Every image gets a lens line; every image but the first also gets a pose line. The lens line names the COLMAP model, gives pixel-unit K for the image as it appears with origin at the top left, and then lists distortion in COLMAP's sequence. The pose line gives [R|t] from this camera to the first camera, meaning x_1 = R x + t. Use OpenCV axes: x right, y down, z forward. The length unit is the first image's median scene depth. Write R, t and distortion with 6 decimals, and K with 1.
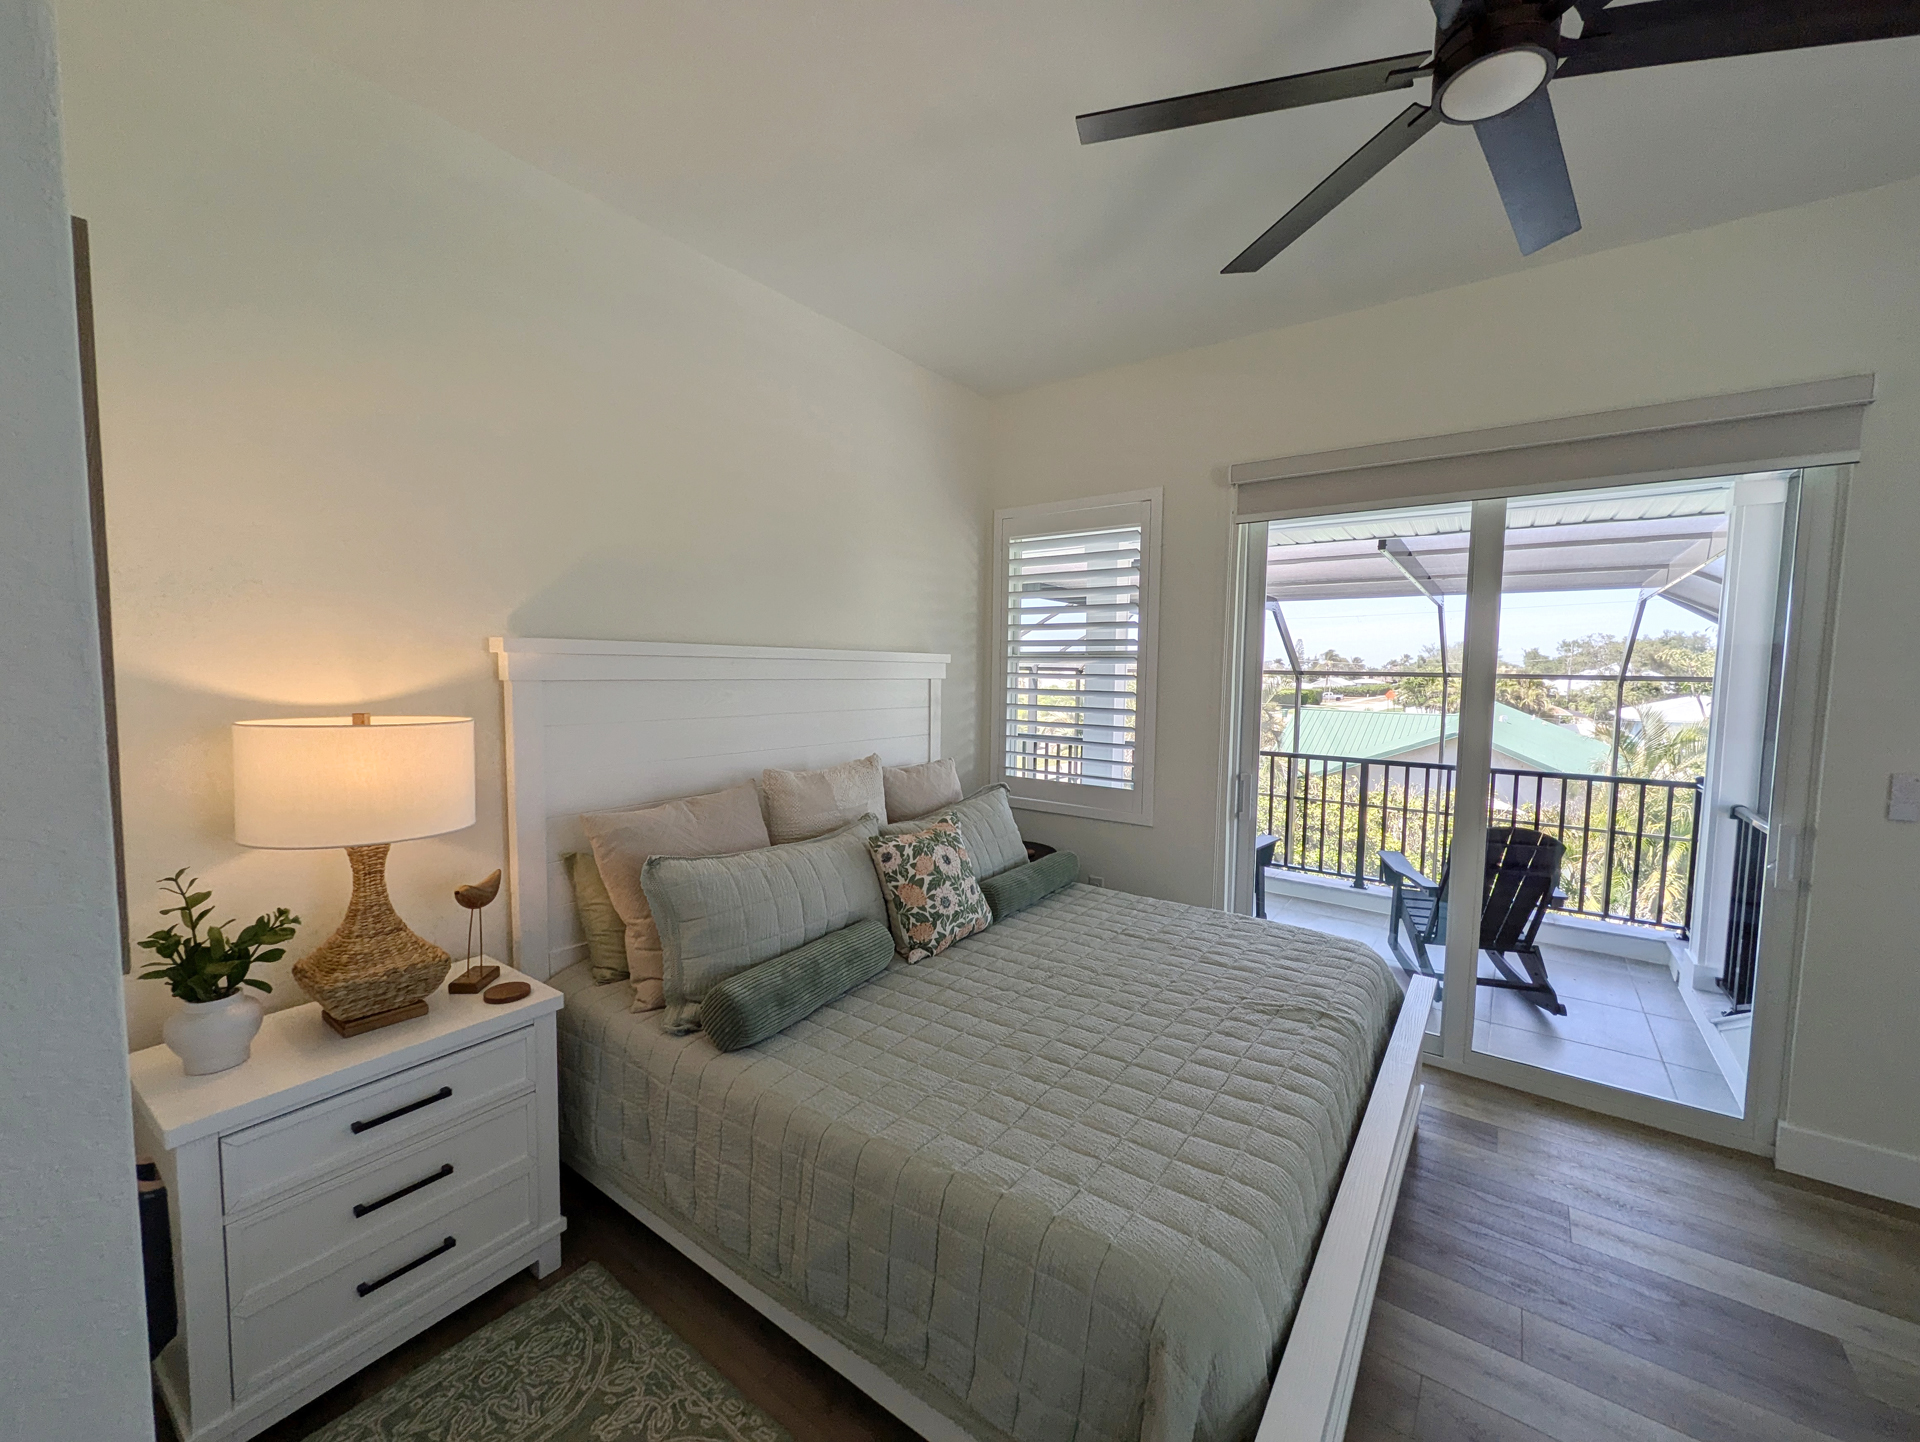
lens RADIAL K [[762.6, 0, 958.1], [0, 762.6, 724.0], [0, 0, 1]] dist [-0.000802, -0.000508]
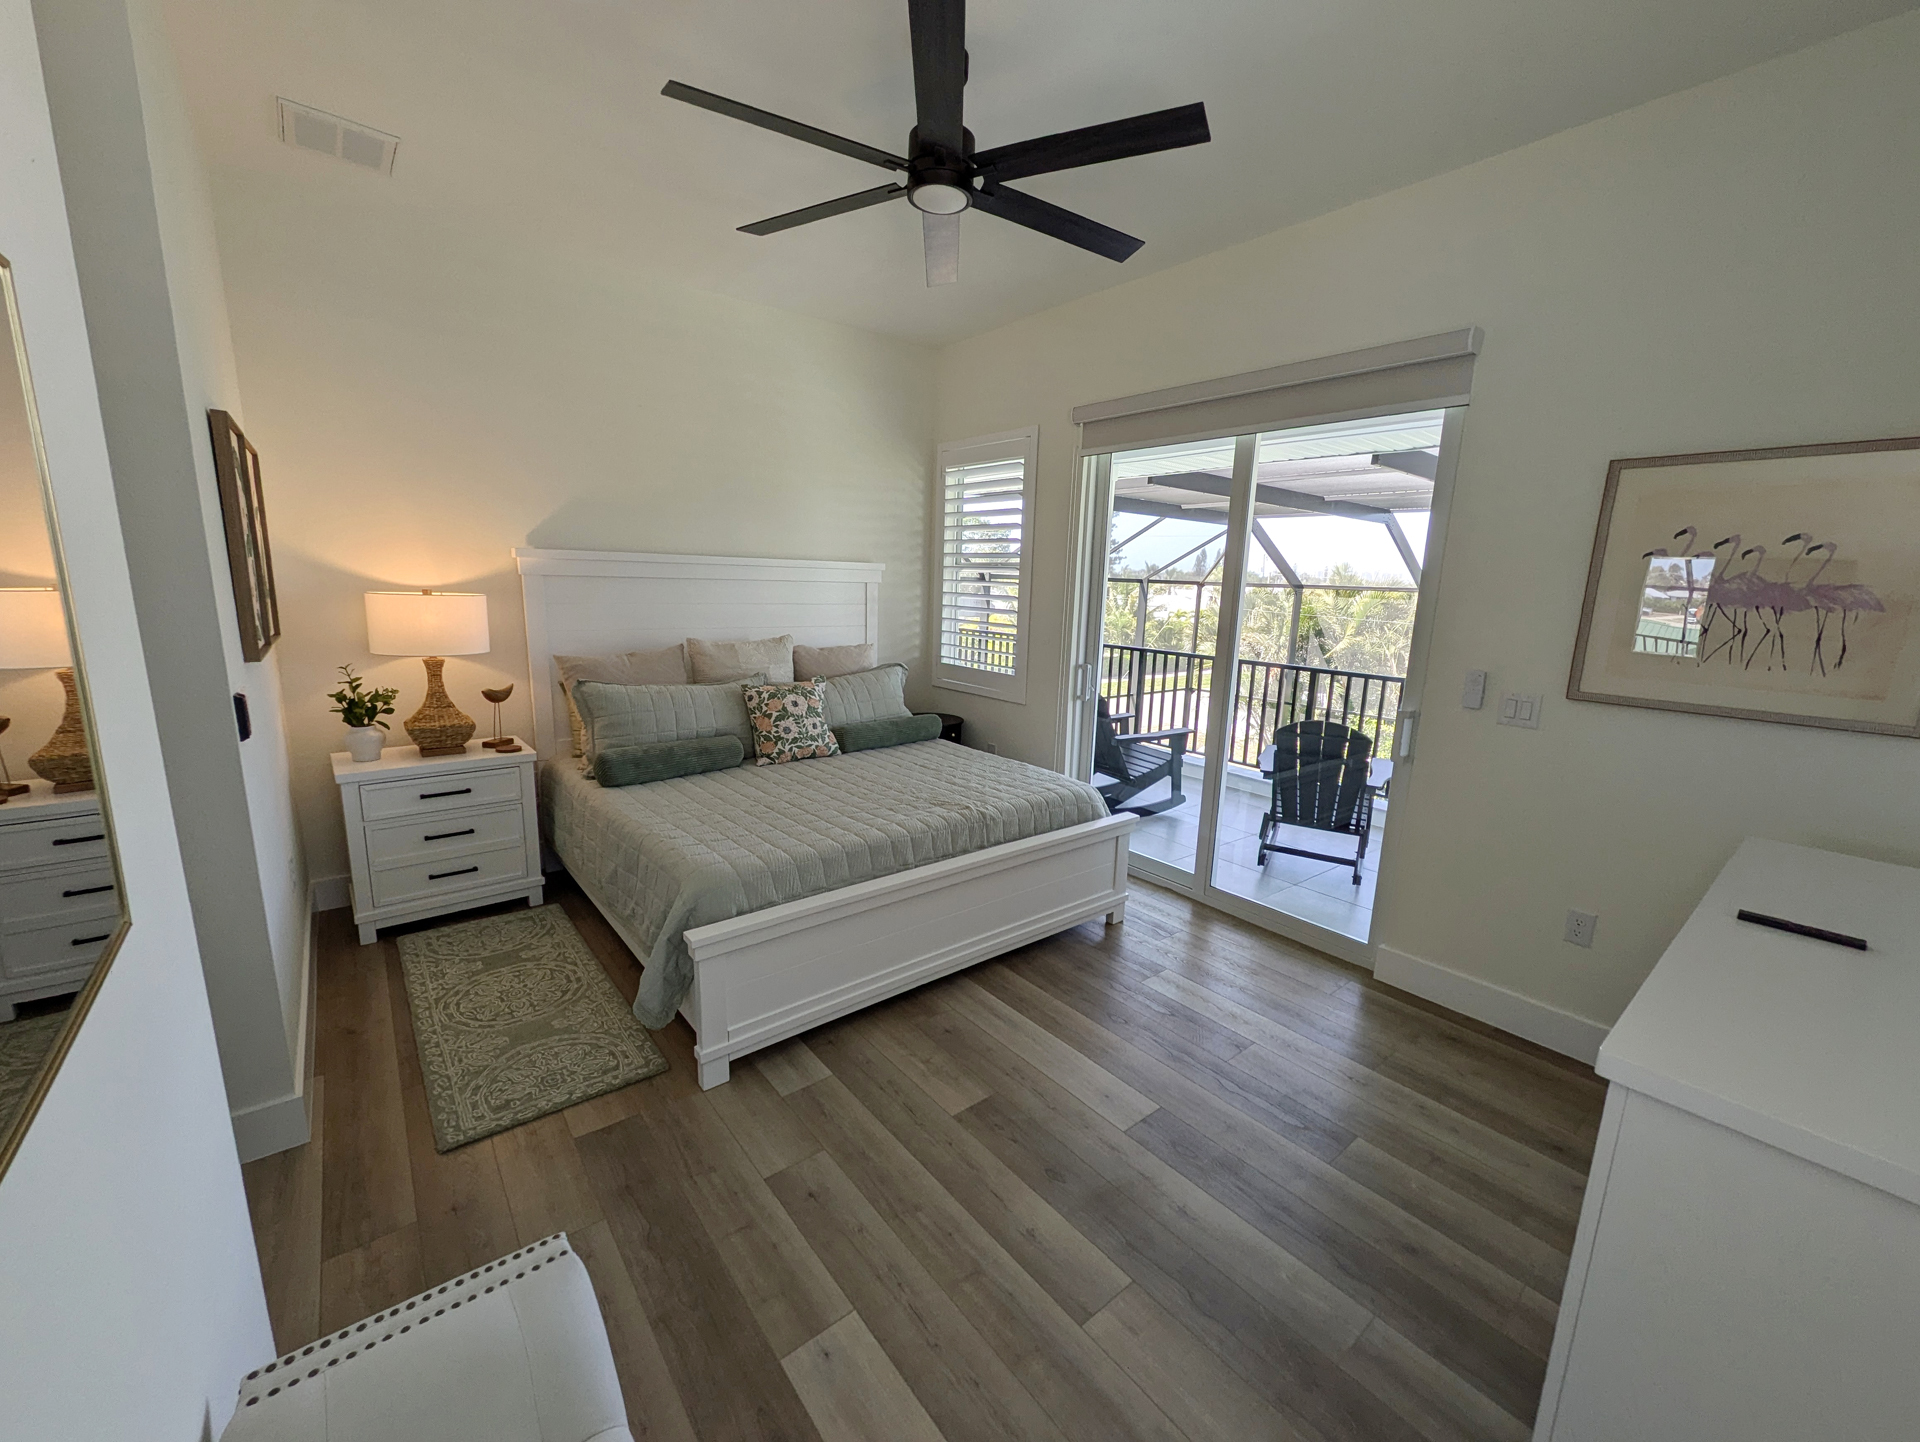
lens RADIAL K [[766.9, 0, 956.4], [0, 766.9, 722.8], [0, 0, 1]] dist [0.000397, -0.000074]
pose [[0.966134, 0.061750, -0.250544, 0.683312], [-0.033960, 0.992927, 0.113764, 0.036223], [0.255797, -0.101403, 0.961398, -0.364121]]
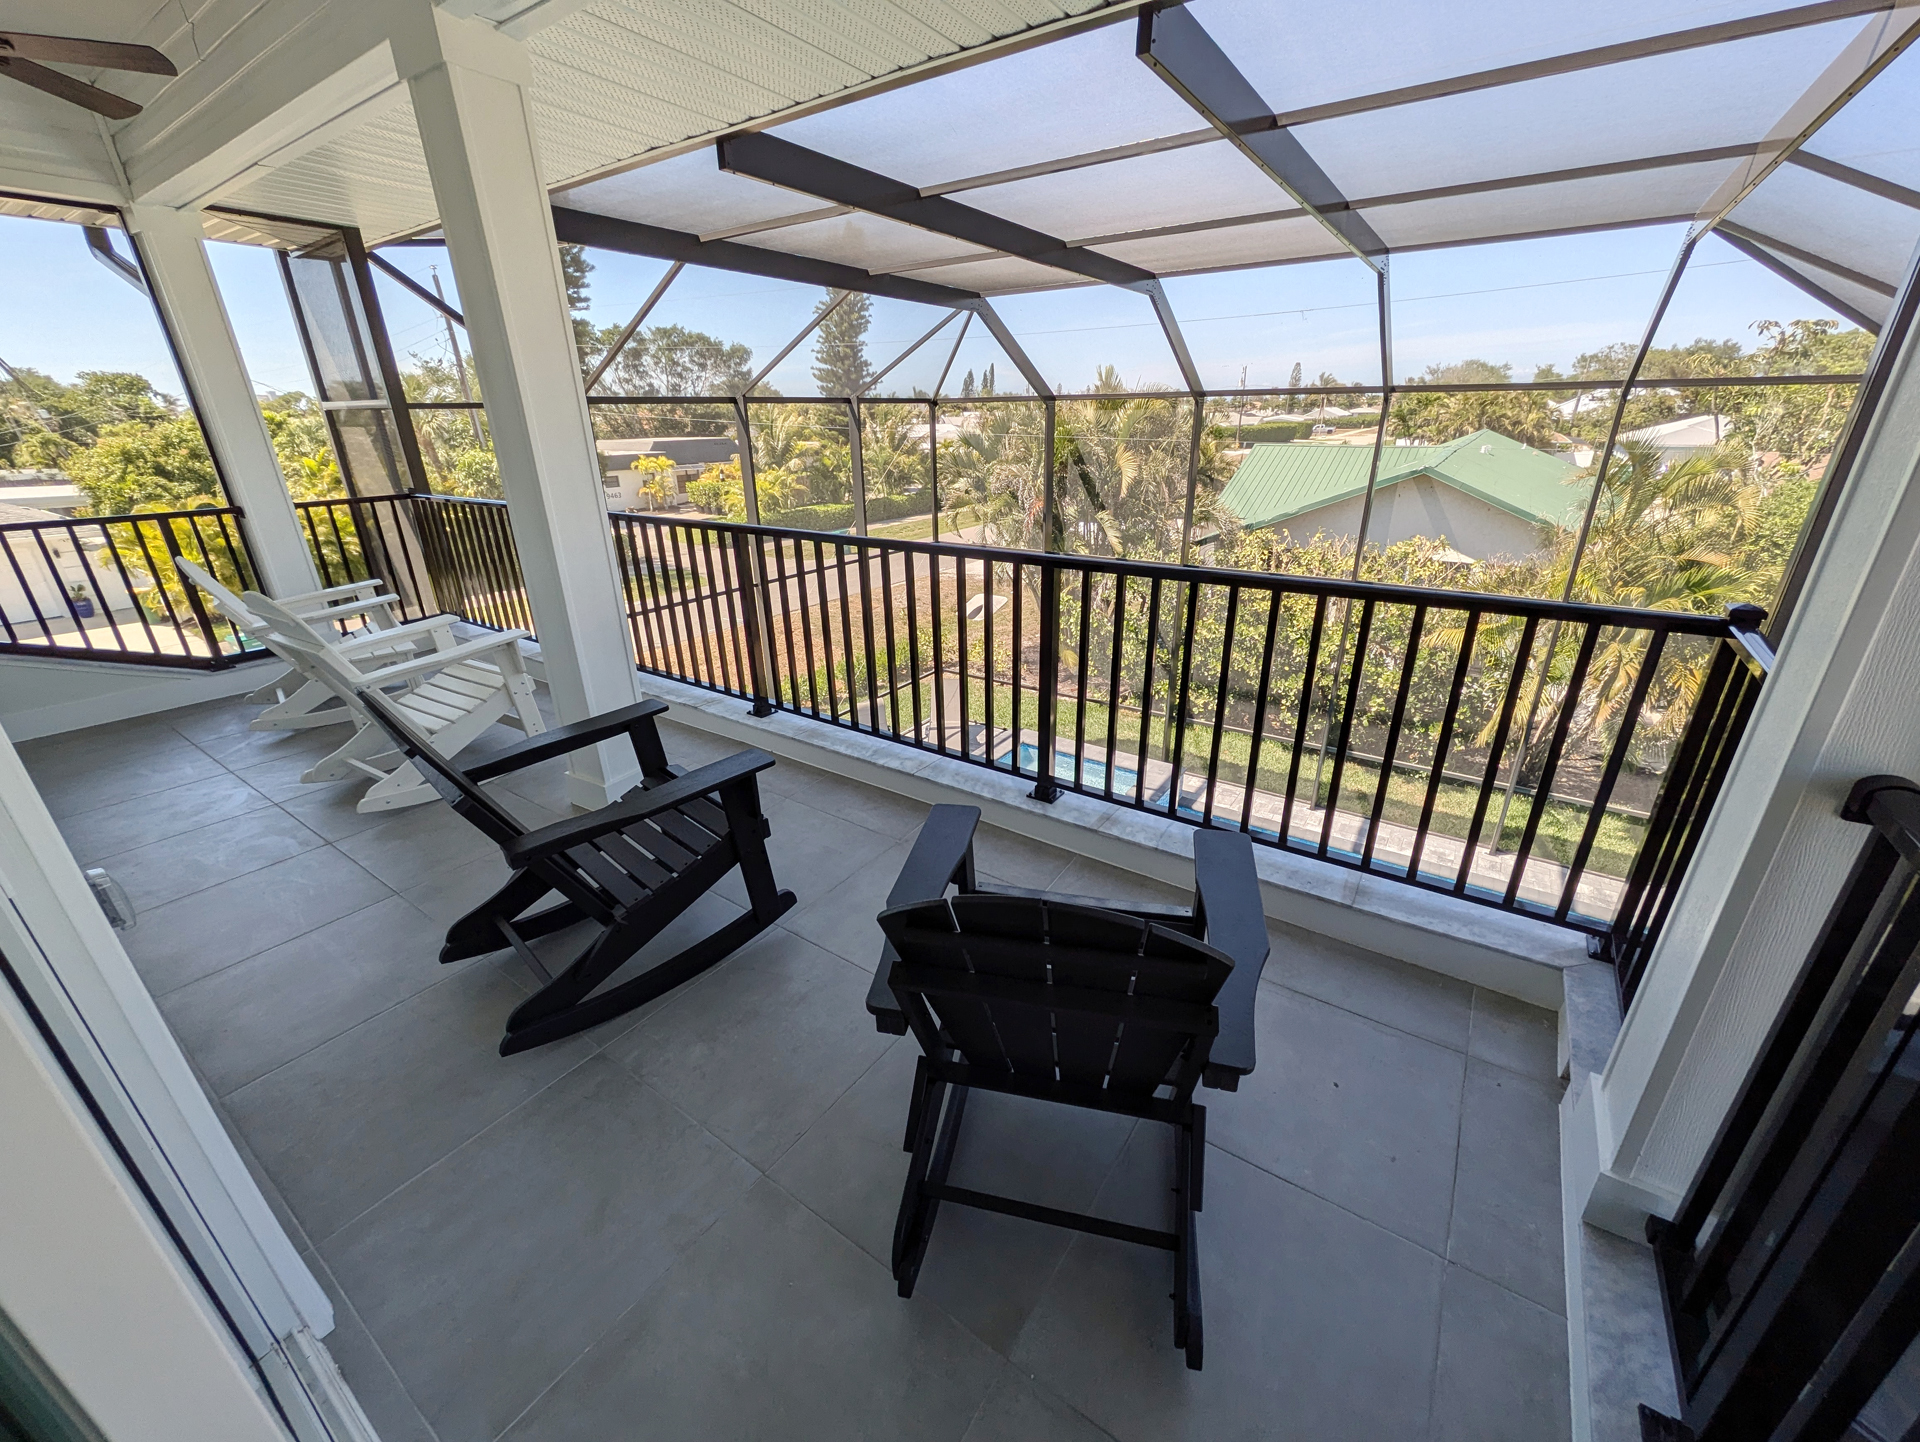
lens RADIAL K [[759.7, 0, 963.9], [0, 759.7, 724.9], [0, 0, 1]] dist [0.000362, -0.000051]
pose [[0.999001, -0.040222, 0.019449, 0.988420], [0.032048, 0.948453, 0.315292, -0.014588], [-0.031128, -0.314354, 0.948795, 1.090214]]
